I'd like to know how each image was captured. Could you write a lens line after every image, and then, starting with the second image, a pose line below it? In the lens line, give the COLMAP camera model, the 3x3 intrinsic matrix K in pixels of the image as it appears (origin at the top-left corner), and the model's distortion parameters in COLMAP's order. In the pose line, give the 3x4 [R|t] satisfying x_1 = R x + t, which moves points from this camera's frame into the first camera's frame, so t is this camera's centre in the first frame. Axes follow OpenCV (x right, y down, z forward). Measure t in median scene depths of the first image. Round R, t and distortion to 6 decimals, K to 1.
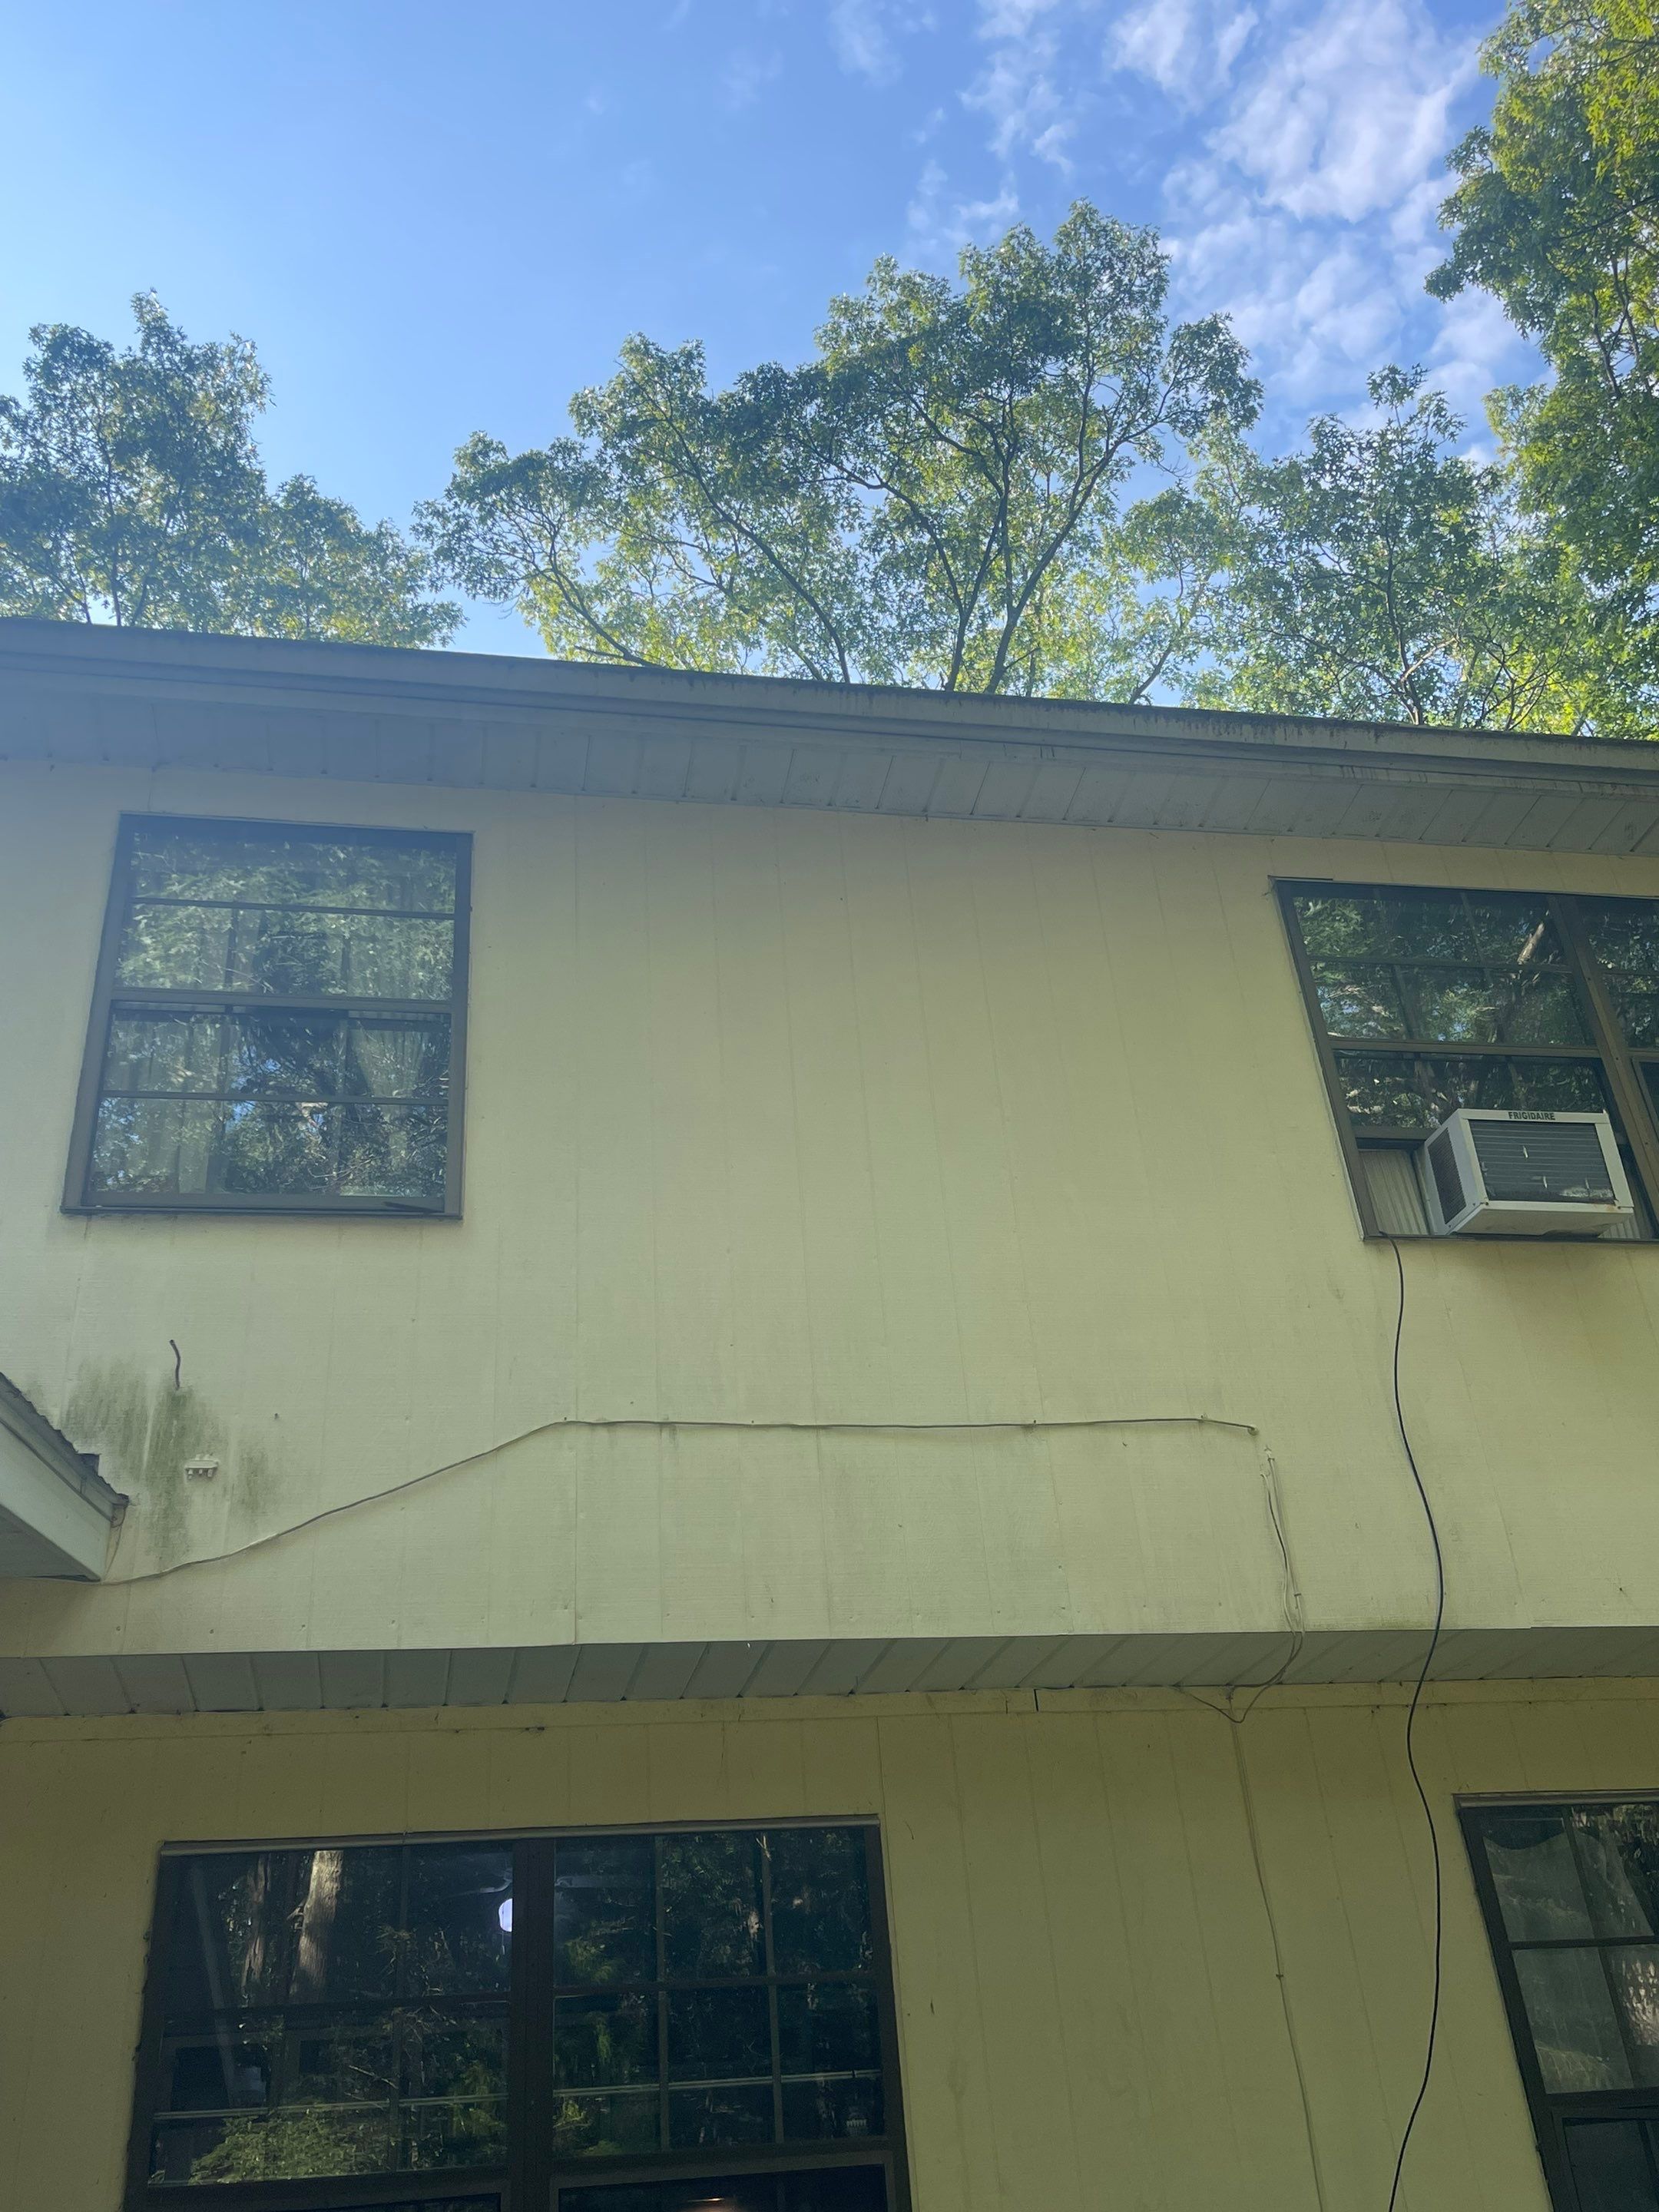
lens RADIAL K [[1959.0, 0, 829.5], [0, 1959.0, 1106.0], [0, 0, 1]] dist [0.080637, -0.083766]
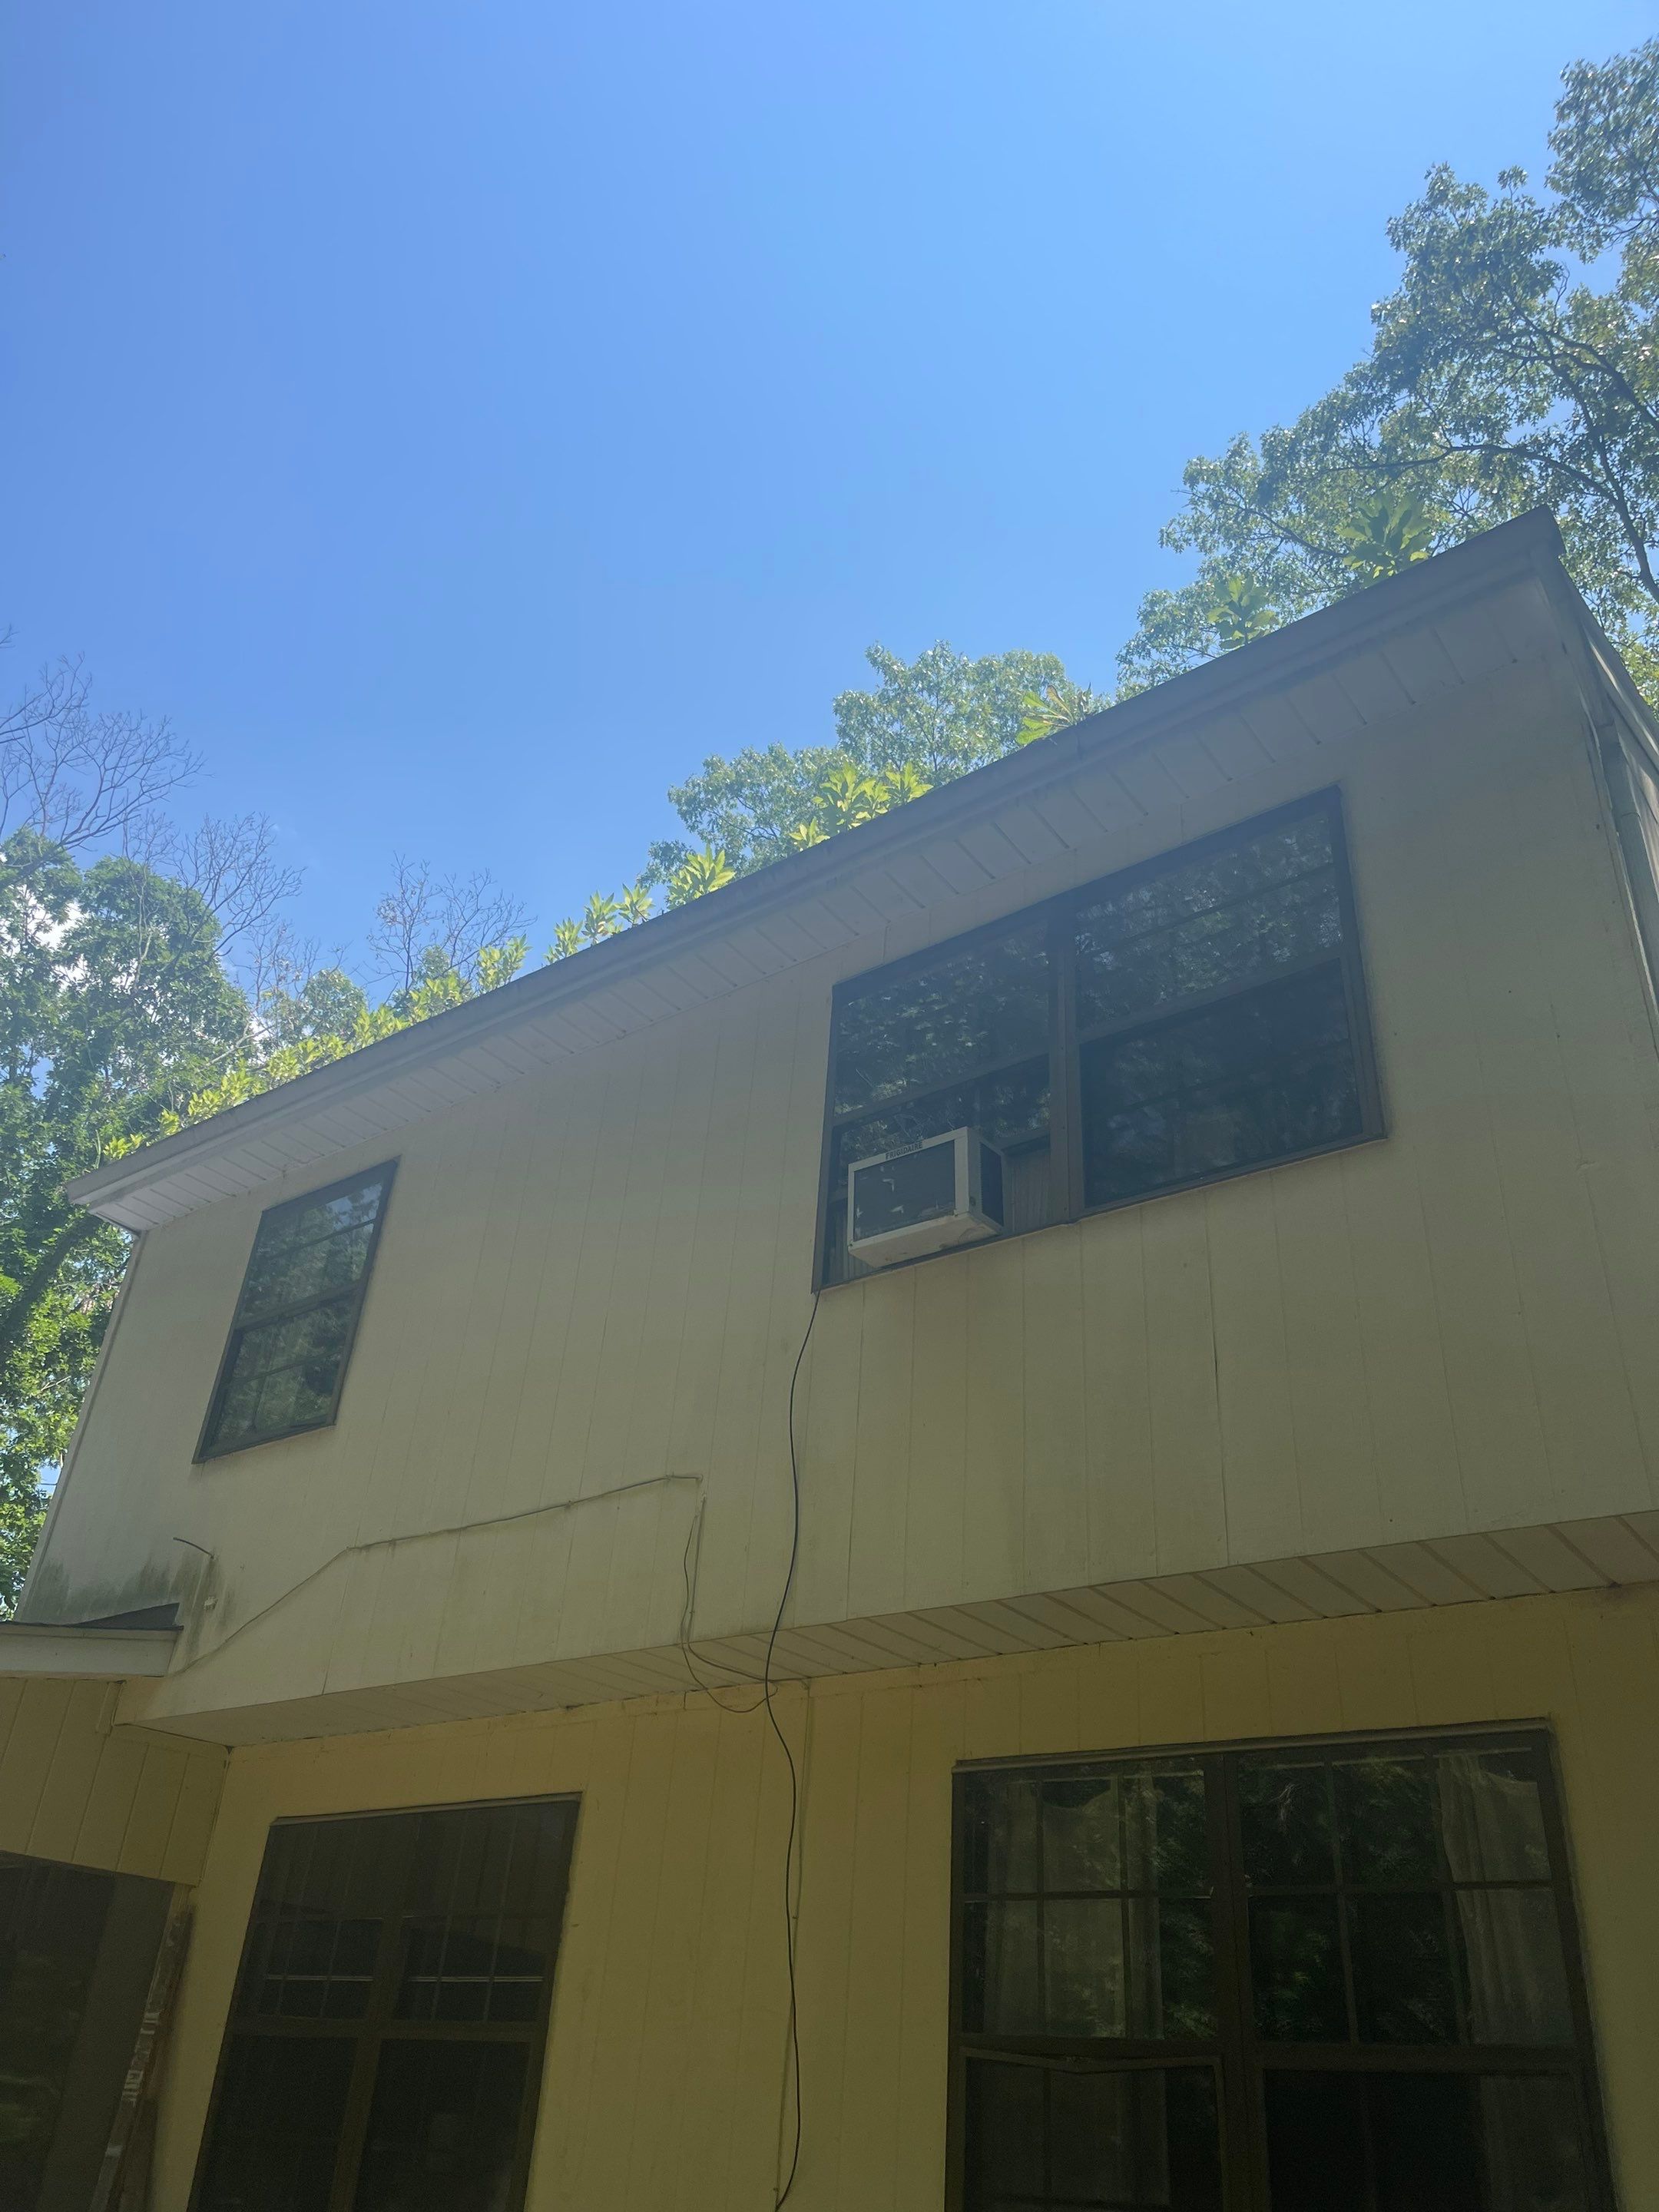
lens RADIAL K [[1656.9, 0, 829.5], [0, 1656.9, 1106.0], [0, 0, 1]] dist [0.064463, -0.045841]
pose [[0.671984, -0.288607, -0.682015, 2.638524], [0.290794, 0.949800, -0.115409, 0.207937], [0.681085, -0.120773, 0.722175, 0.777673]]
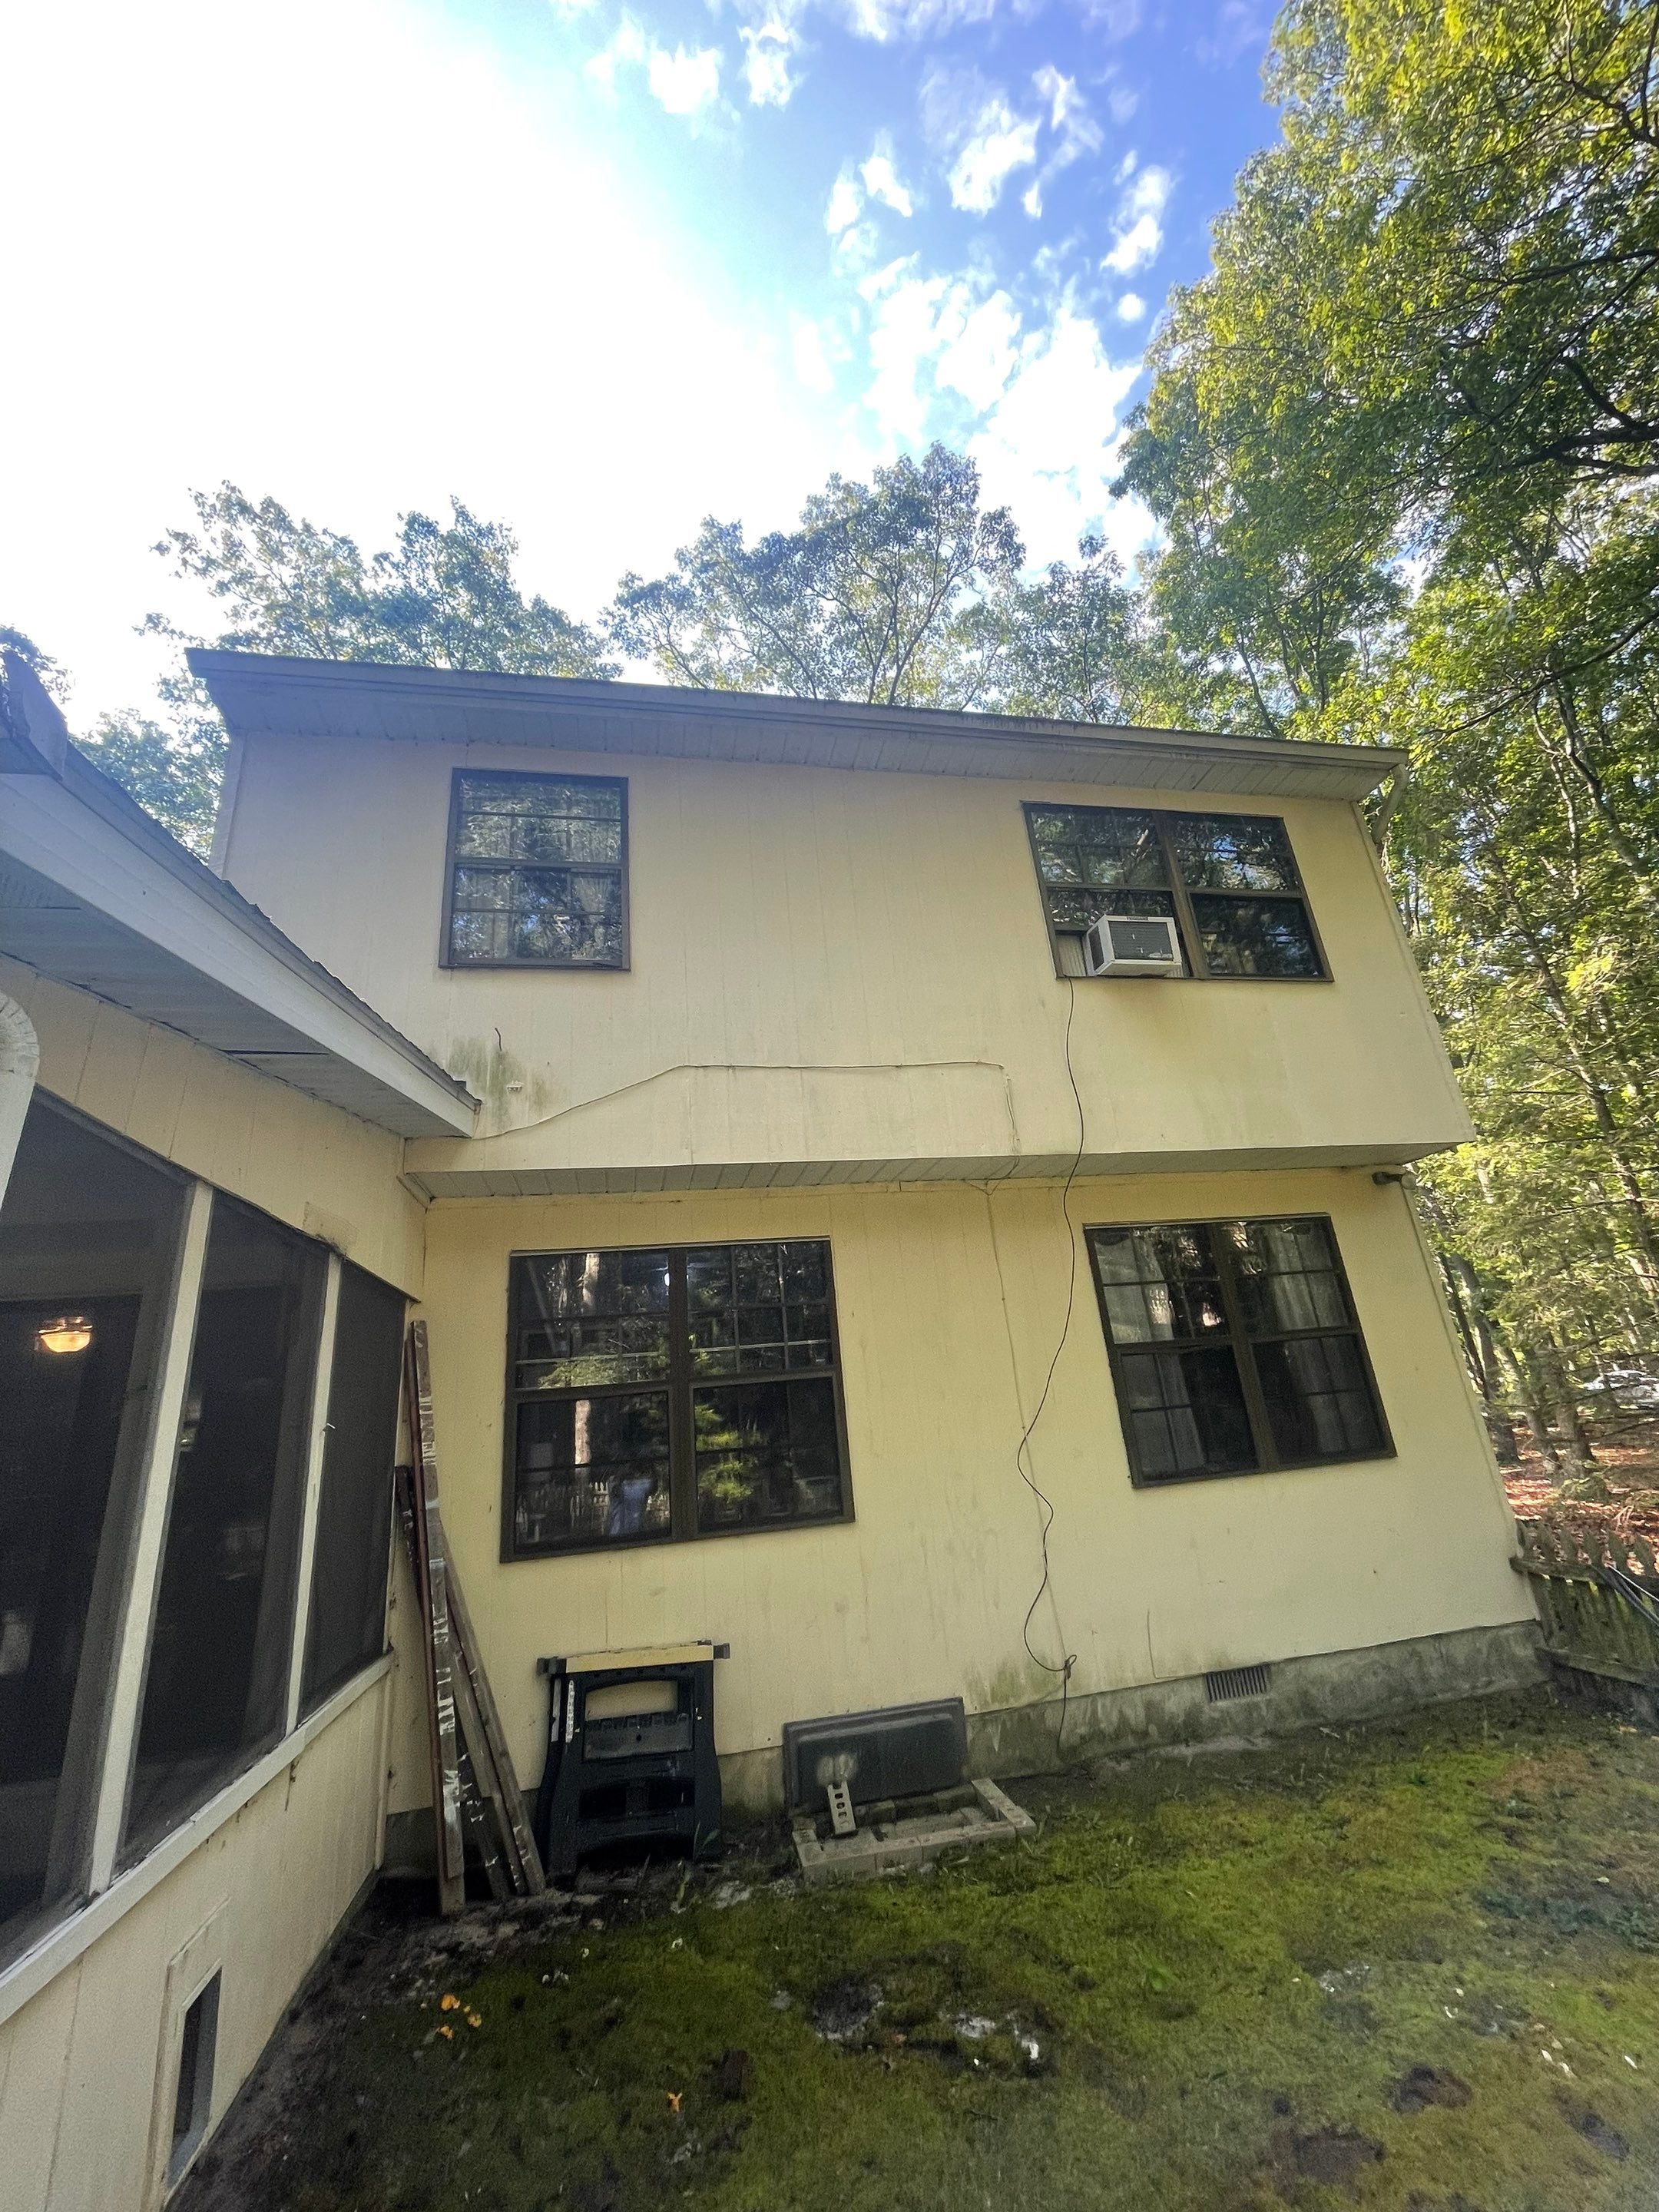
lens RADIAL K [[931.8, 0, 829.5], [0, 931.8, 1106.0], [0, 0, 1]] dist [-0.002857, -0.000546]
pose [[0.999592, -0.008448, 0.027294, -0.007373], [0.002716, 0.979061, 0.203549, -0.006366], [-0.028442, -0.203392, 0.978684, -0.016617]]
